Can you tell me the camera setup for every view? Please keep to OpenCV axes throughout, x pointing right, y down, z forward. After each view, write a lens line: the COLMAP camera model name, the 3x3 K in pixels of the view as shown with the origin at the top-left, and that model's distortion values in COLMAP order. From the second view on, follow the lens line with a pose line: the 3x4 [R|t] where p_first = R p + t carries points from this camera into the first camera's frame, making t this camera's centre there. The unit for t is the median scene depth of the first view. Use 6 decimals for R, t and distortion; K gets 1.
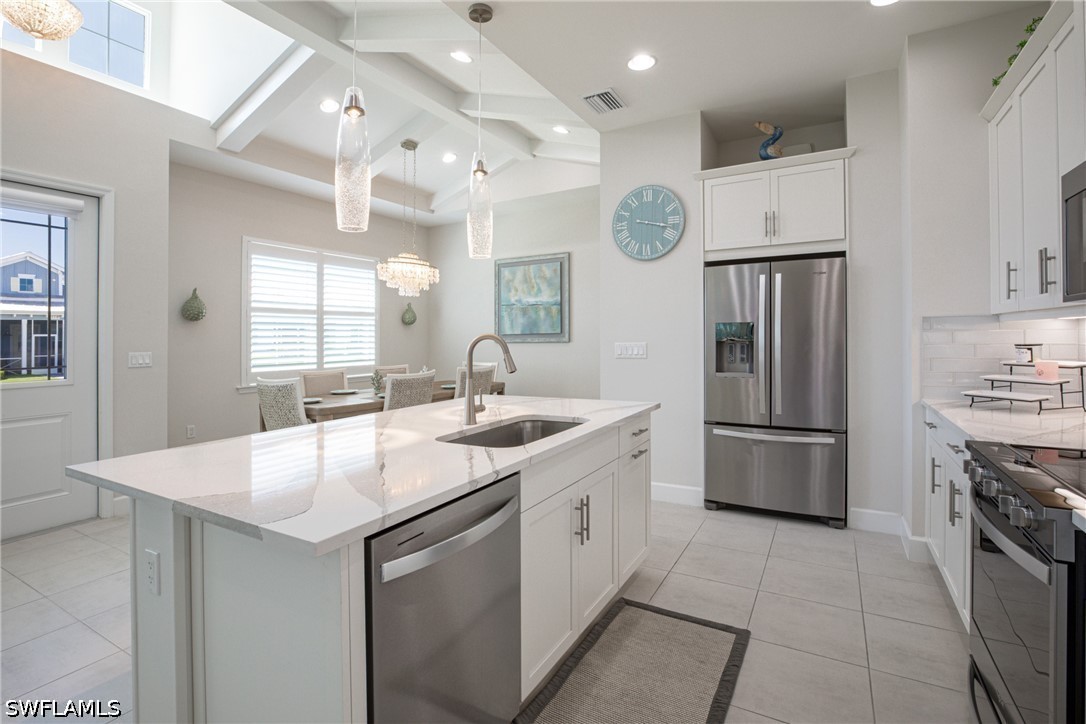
lens RADIAL K [[507.2, 0, 542.5], [0, 507.2, 328.2], [0, 0, 1]] dist [0.004993, -0.000261]
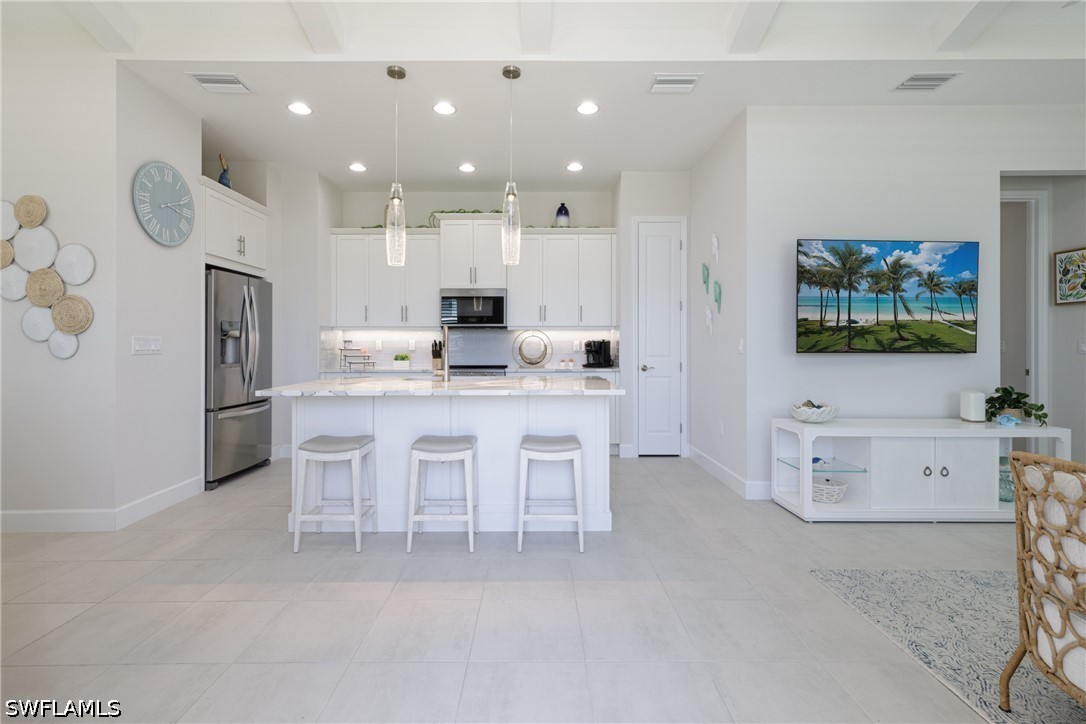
lens RADIAL K [[534.8, 0, 532.6], [0, 534.8, 345.6], [0, 0, 1]] dist [0.003269, 0.001584]
pose [[-0.506894, 0.013437, 0.861904, -0.950458], [-0.008378, 0.999754, -0.020513, 0.058743], [-0.861968, -0.017619, -0.506657, 0.915762]]
